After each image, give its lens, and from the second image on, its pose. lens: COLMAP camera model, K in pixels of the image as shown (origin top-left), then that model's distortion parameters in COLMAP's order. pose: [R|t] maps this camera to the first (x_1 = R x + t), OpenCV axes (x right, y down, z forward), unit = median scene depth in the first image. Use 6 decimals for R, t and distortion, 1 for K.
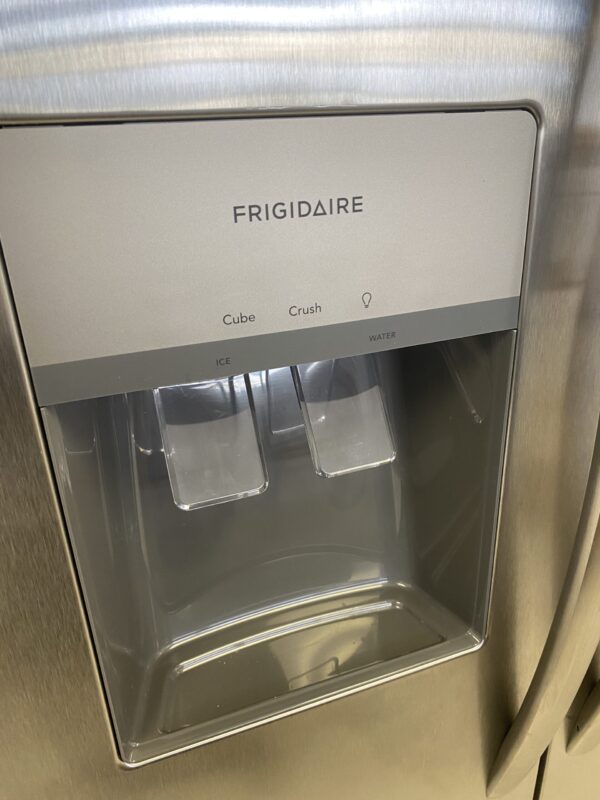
lens RADIAL K [[618.1, 0, 301.0], [0, 618.1, 400.4], [0, 0, 1]] dist [0.023649, -0.029761]
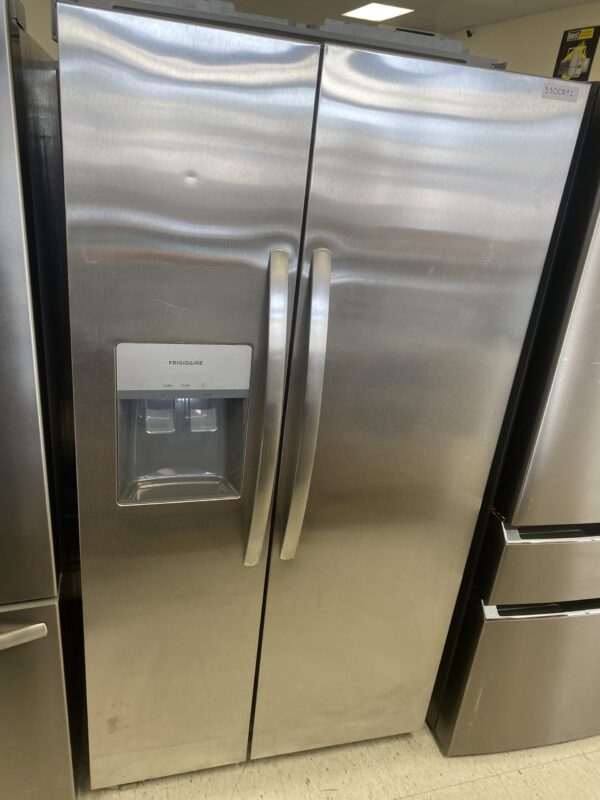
lens RADIAL K [[618.1, 0, 300.6], [0, 618.1, 397.2], [0, 0, 1]] dist [0.023649, -0.029761]
pose [[0.986841, 0.161523, -0.007489, 0.599146], [-0.161665, 0.986496, -0.026264, -0.066511], [0.003145, 0.027129, 0.999627, -2.292510]]
